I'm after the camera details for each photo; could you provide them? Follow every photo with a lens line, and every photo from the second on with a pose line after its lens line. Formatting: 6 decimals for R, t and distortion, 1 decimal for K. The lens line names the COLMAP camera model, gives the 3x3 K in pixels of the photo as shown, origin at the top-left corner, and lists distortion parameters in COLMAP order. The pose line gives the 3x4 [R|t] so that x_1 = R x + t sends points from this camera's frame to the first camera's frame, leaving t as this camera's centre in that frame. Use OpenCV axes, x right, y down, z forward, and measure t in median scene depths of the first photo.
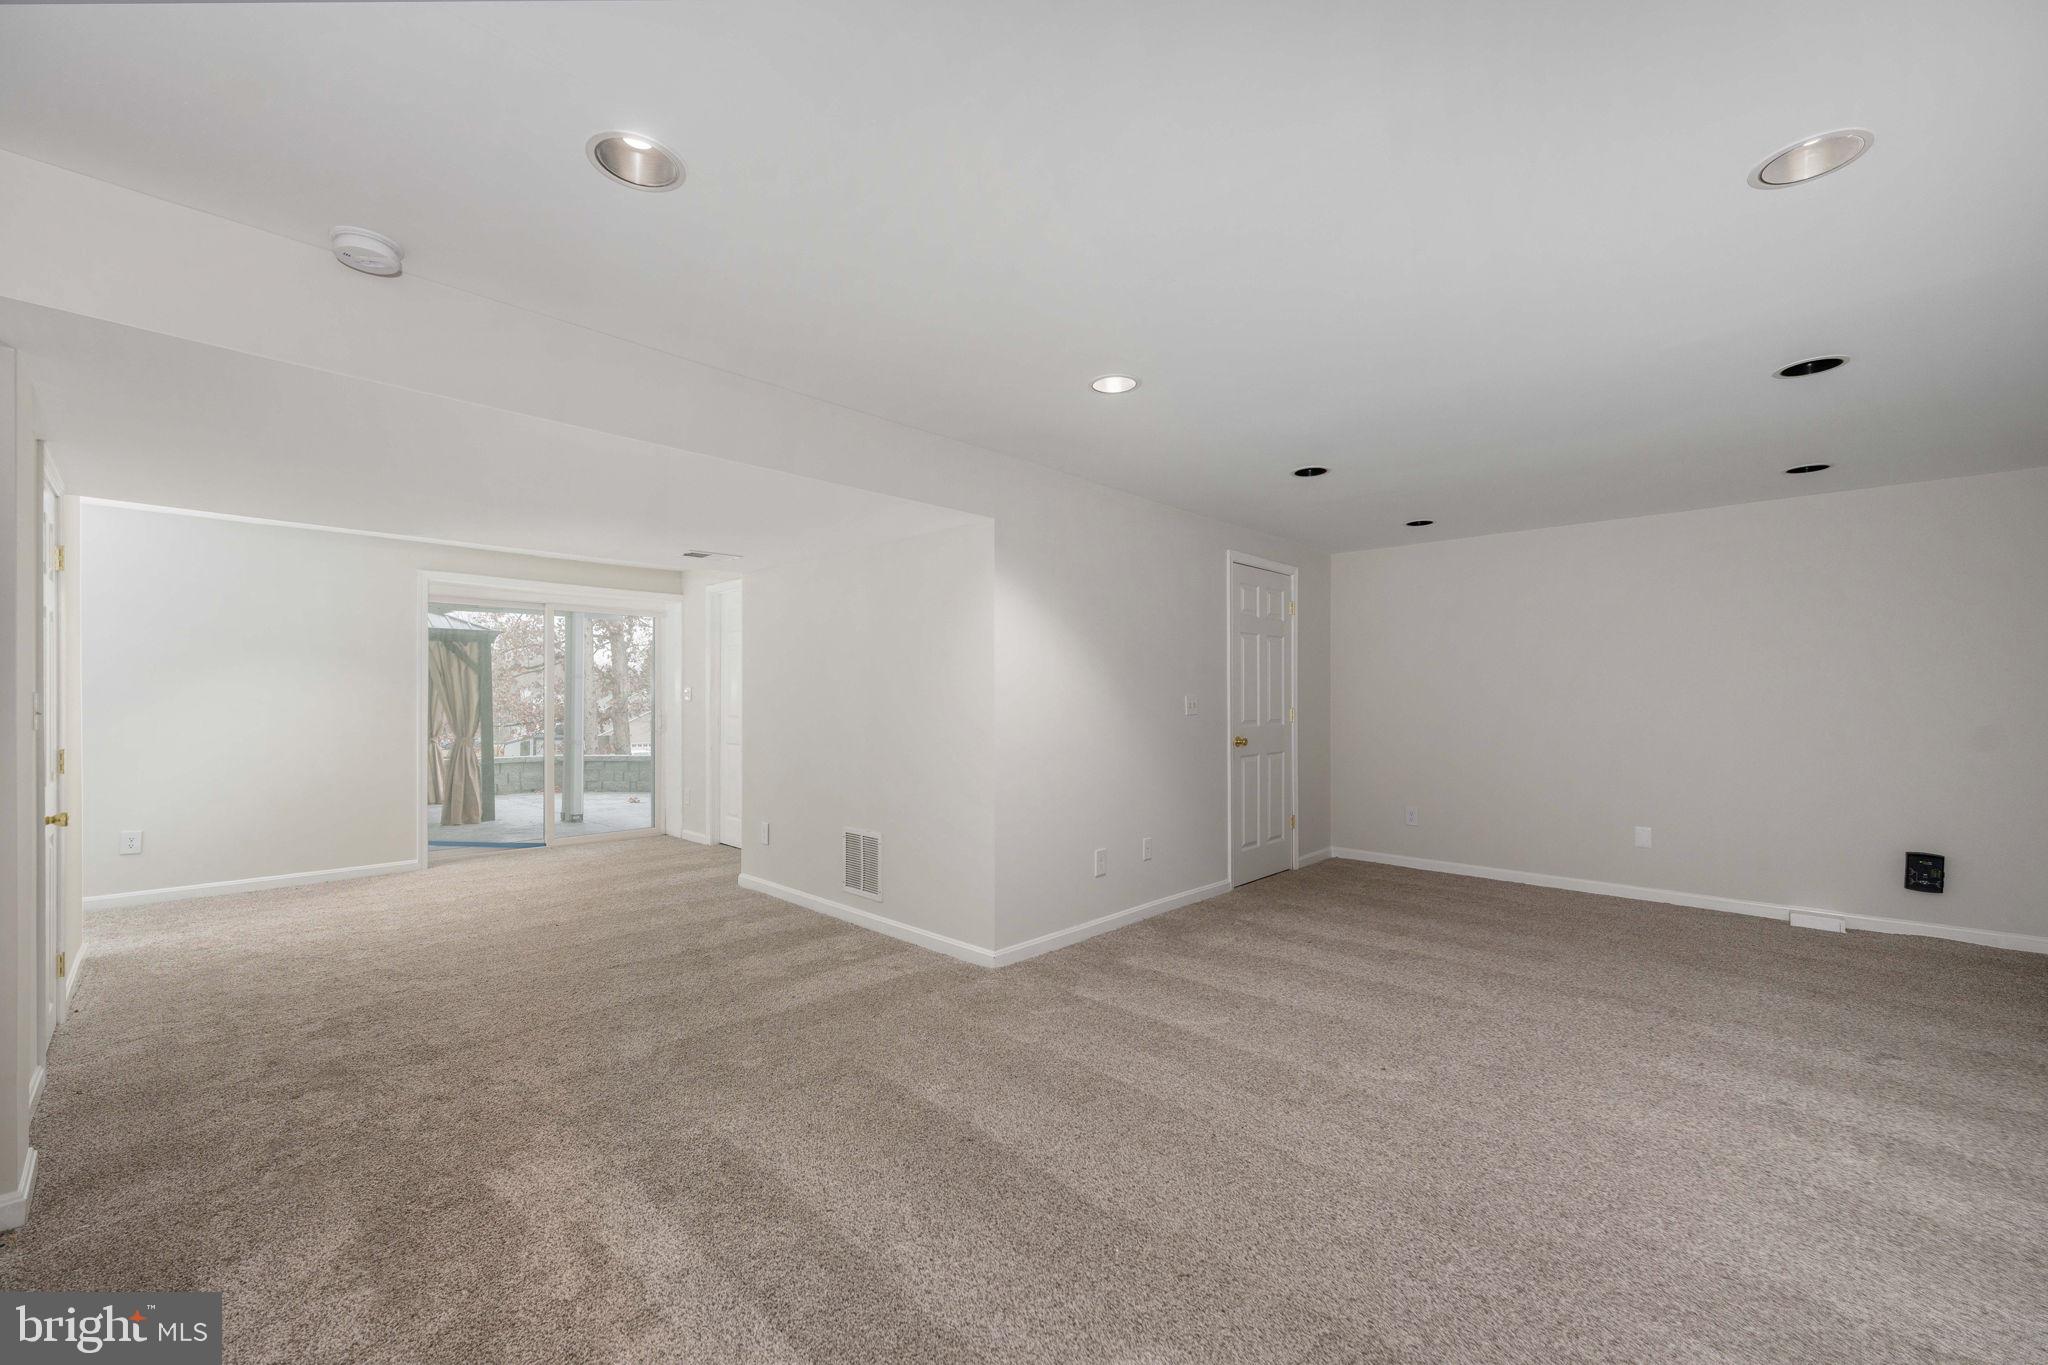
lens RADIAL K [[833.6, 0, 1011.8], [0, 833.6, 694.0], [0, 0, 1]] dist [0.004417, 0.000131]
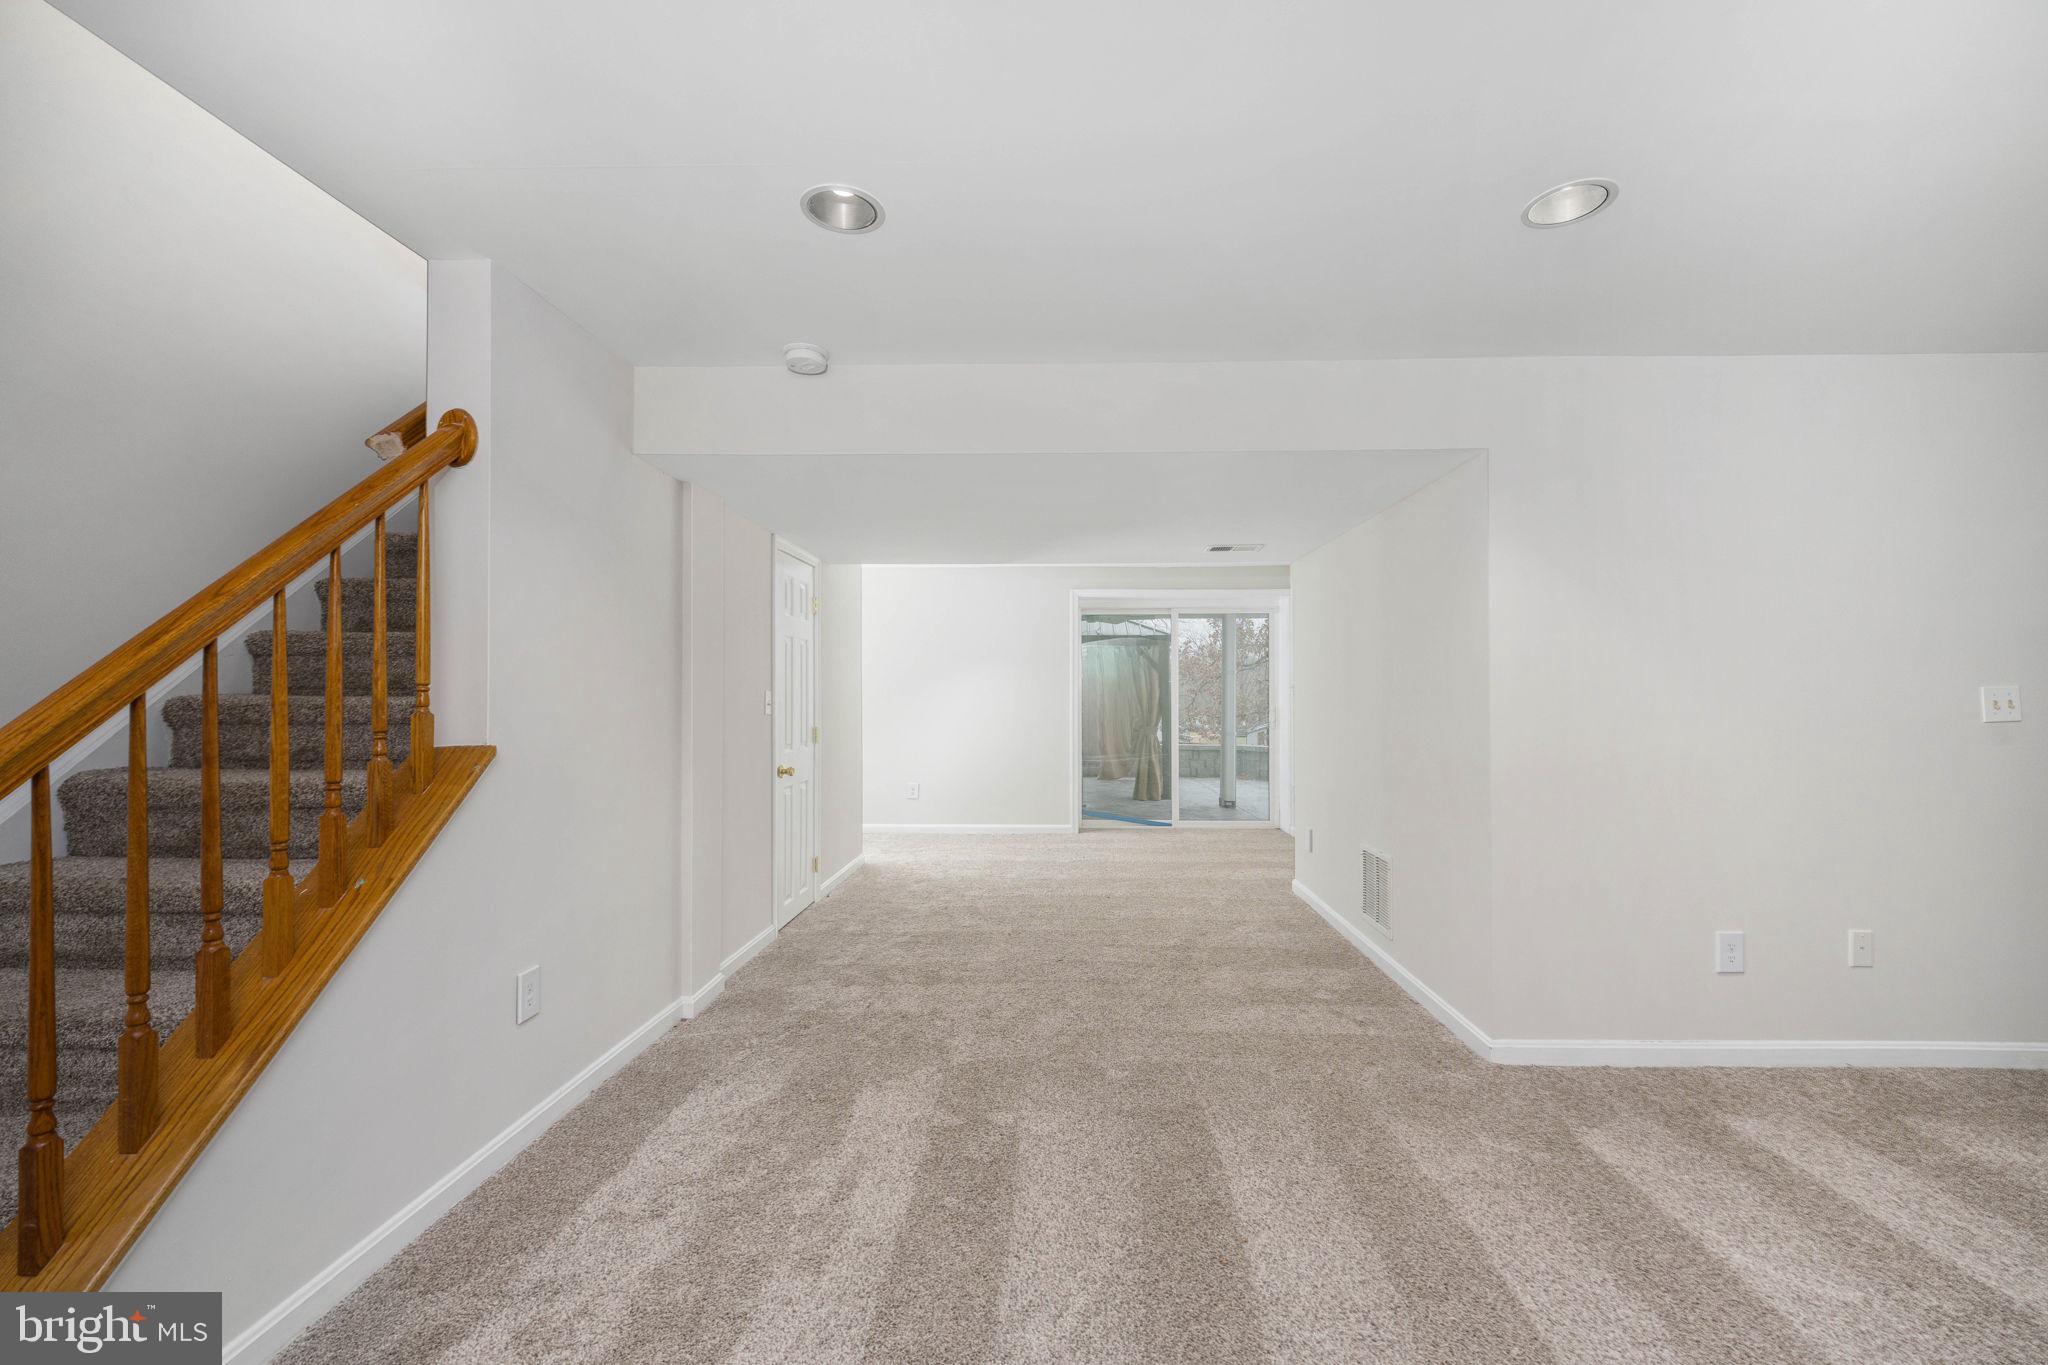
lens RADIAL K [[833.6, 0, 1025.9], [0, 833.6, 683.4], [0, 0, 1]] dist [0.004417, 0.000131]
pose [[0.675565, -0.011039, -0.737218, 0.269969], [0.006600, 0.999938, -0.008925, 0.001388], [0.737271, 0.001163, 0.675596, 0.226775]]
